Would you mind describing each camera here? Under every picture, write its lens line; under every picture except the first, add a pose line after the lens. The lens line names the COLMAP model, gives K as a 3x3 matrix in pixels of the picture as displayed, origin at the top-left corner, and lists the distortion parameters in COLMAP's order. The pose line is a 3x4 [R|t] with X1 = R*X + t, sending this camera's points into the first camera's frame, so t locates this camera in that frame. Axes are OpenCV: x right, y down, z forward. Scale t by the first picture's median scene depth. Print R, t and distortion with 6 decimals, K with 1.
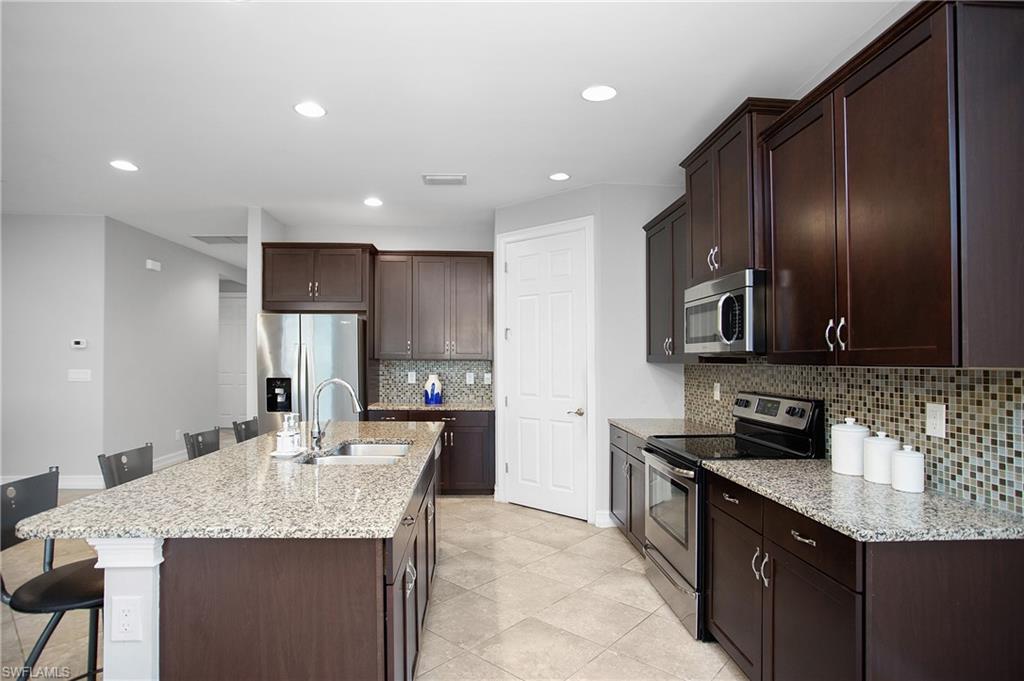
lens RADIAL K [[511.1, 0, 507.5], [0, 511.1, 360.0], [0, 0, 1]] dist [-0.046277, 0.023730]
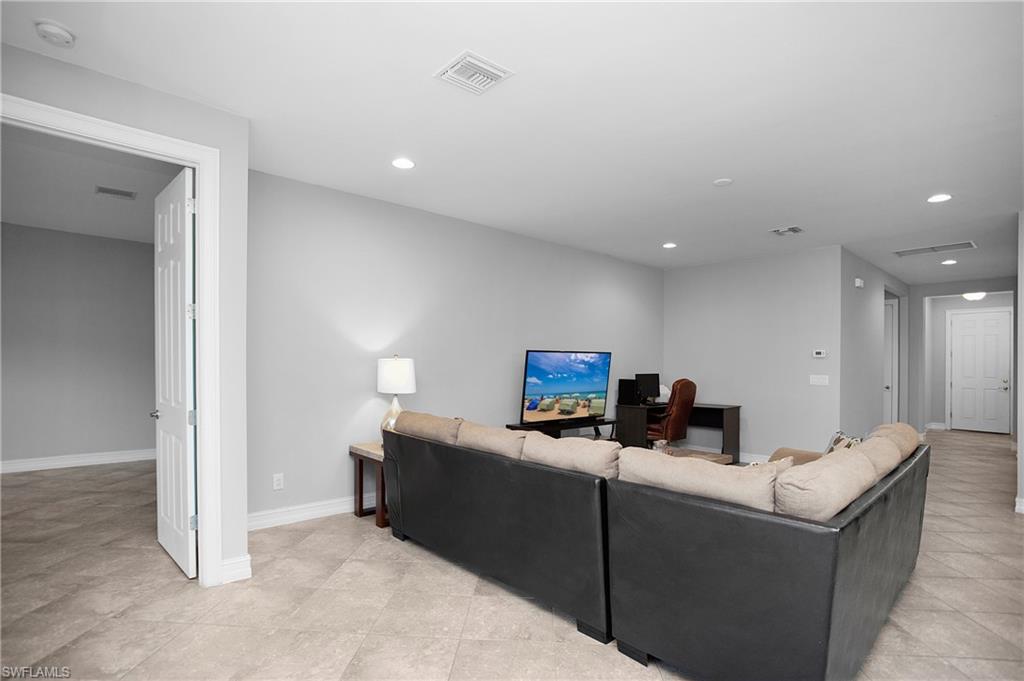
lens RADIAL K [[511.1, 0, 507.5], [0, 511.1, 360.0], [0, 0, 1]] dist [-0.046277, 0.023730]
pose [[0.632646, -0.006827, -0.774411, -0.816911], [-0.006619, 0.999877, -0.014222, 0.011127], [0.774413, 0.014123, 0.632523, -0.779300]]
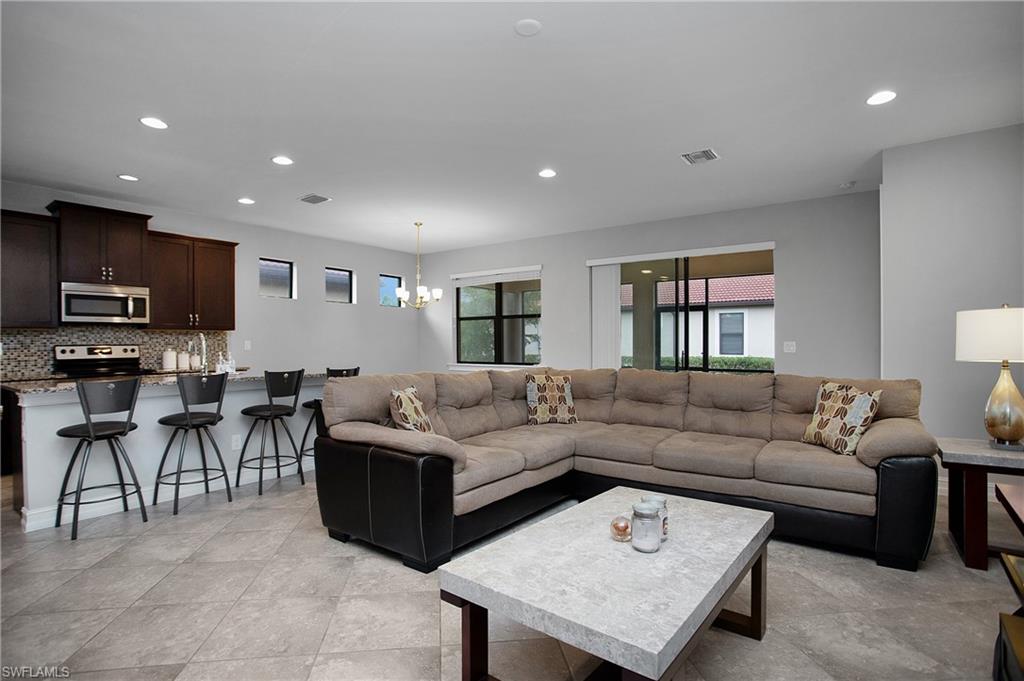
lens RADIAL K [[509.2, 0, 510.2], [0, 509.2, 344.9], [0, 0, 1]] dist [-0.026806, 0.000006]
pose [[-0.765130, -0.009747, 0.643802, -2.319705], [-0.000338, 0.999891, 0.014735, 0.047740], [-0.643876, 0.011056, -0.765050, 1.731767]]
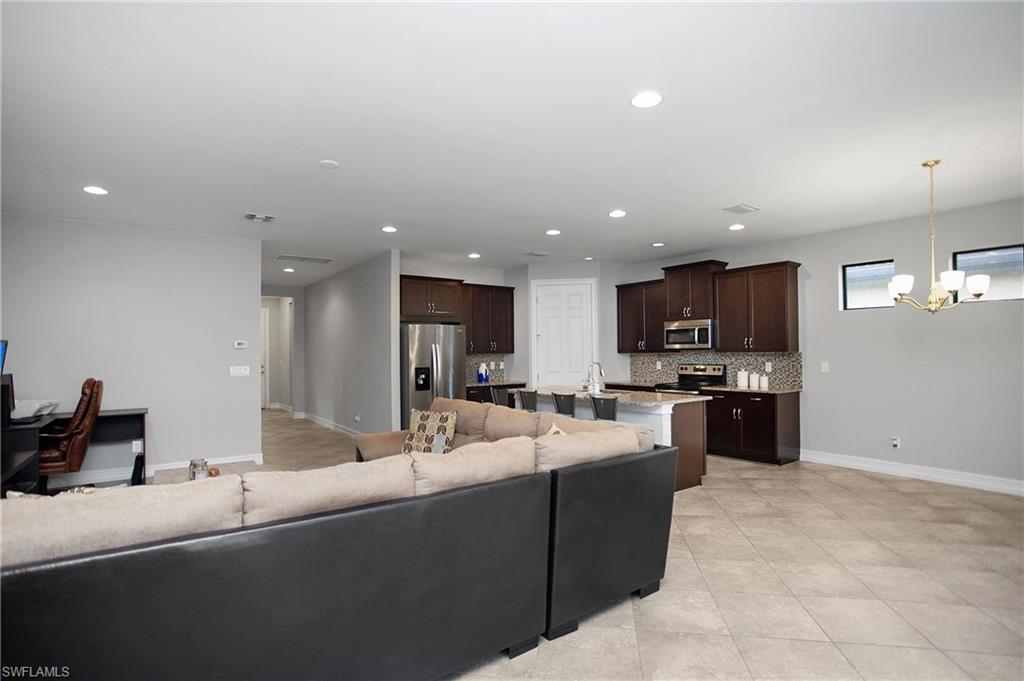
lens RADIAL K [[509.2, 0, 510.2], [0, 509.2, 344.9], [0, 0, 1]] dist [-0.026806, 0.000006]
pose [[0.836388, -0.004765, 0.548118, -2.077411], [0.014407, 0.999808, -0.013292, -0.013035], [-0.547949, 0.019014, 0.836296, -0.787692]]
